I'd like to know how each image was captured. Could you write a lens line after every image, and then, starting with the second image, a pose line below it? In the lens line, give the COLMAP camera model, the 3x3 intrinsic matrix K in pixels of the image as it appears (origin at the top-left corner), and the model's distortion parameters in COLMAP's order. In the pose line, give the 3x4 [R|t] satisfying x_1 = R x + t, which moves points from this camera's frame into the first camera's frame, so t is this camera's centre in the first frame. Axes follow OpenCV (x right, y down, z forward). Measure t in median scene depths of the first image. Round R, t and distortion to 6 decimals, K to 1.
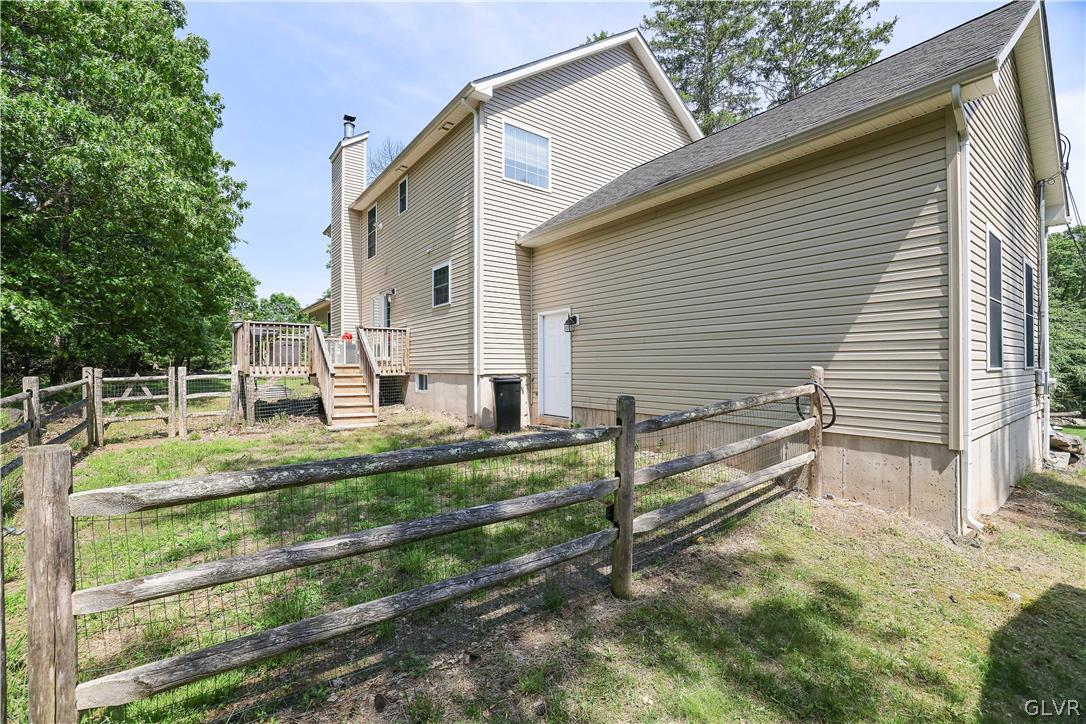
lens RADIAL K [[457.4, 0, 541.5], [0, 457.4, 363.8], [0, 0, 1]] dist [-0.006415, 0.000455]
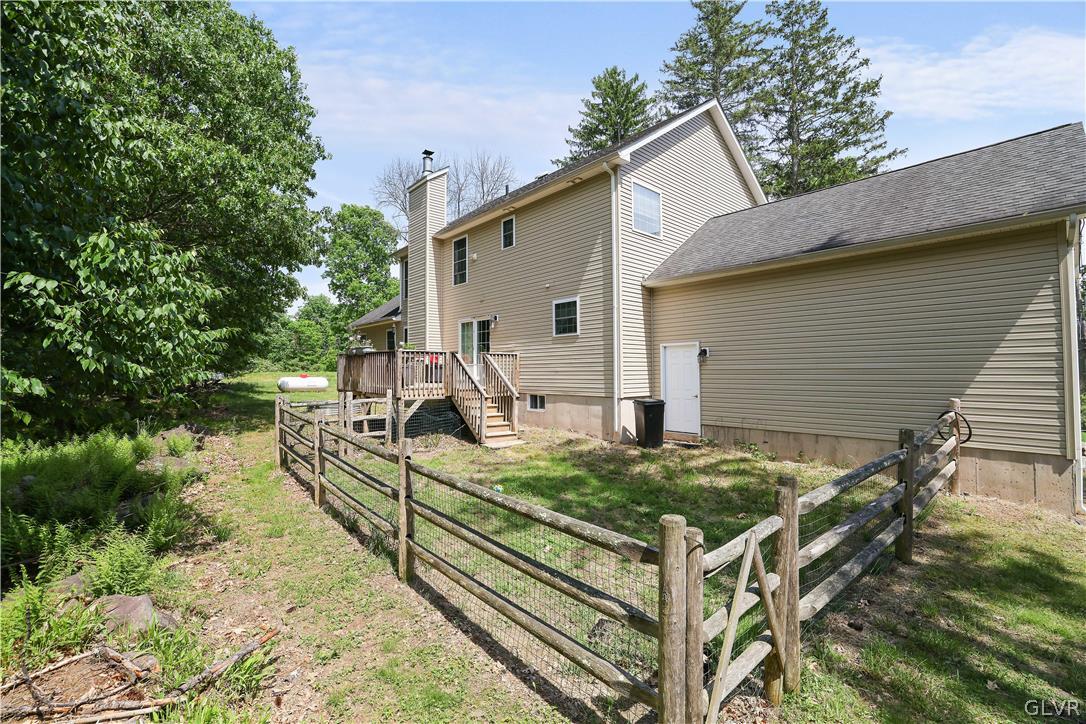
lens RADIAL K [[457.4, 0, 544.1], [0, 457.4, 361.0], [0, 0, 1]] dist [-0.006415, 0.000455]
pose [[0.996464, -0.000189, 0.084022, -0.407355], [0.001867, 0.999800, -0.019895, -0.045185], [-0.084002, 0.019981, 0.996265, -0.140837]]
